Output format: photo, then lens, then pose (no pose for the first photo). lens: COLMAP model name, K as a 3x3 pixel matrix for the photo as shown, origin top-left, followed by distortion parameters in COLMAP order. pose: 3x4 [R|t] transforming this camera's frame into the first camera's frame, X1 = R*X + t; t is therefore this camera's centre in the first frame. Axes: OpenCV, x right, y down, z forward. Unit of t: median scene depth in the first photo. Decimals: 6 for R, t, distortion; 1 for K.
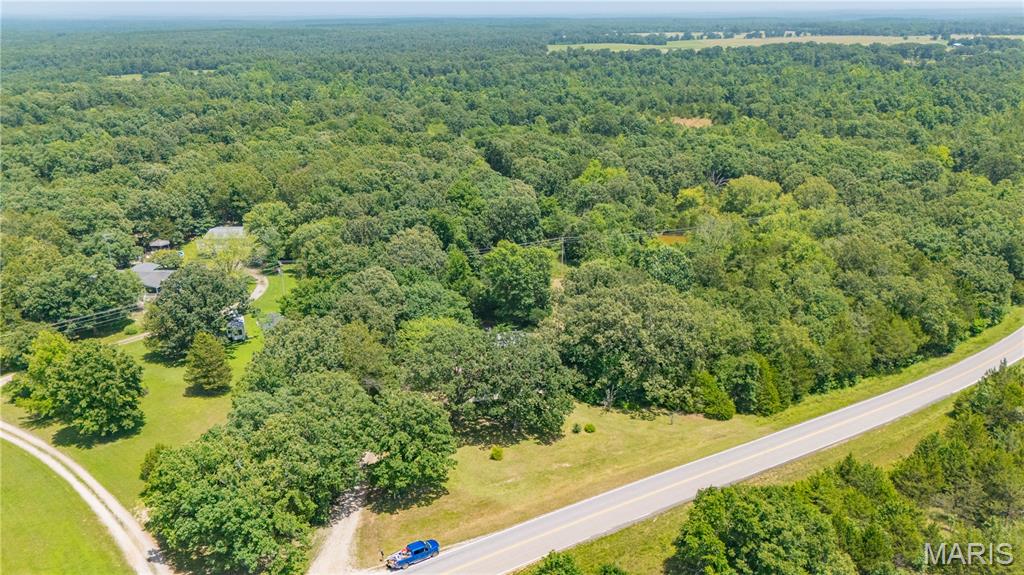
lens RADIAL K [[751.6, 0, 514.6], [0, 751.6, 289.4], [0, 0, 1]] dist [0.085795, -0.080194]
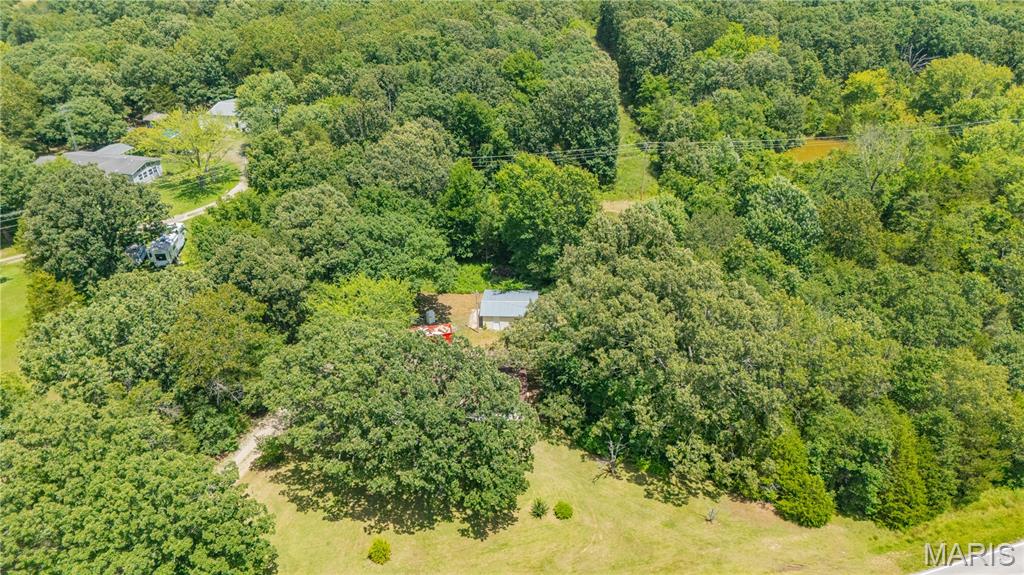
lens RADIAL K [[751.6, 0, 514.6], [0, 751.6, 289.4], [0, 0, 1]] dist [0.085795, -0.080194]
pose [[0.973275, 0.100869, -0.206305, 0.107481], [-0.063182, 0.981318, 0.181725, -0.057616], [0.220781, -0.163833, 0.961465, 0.290566]]
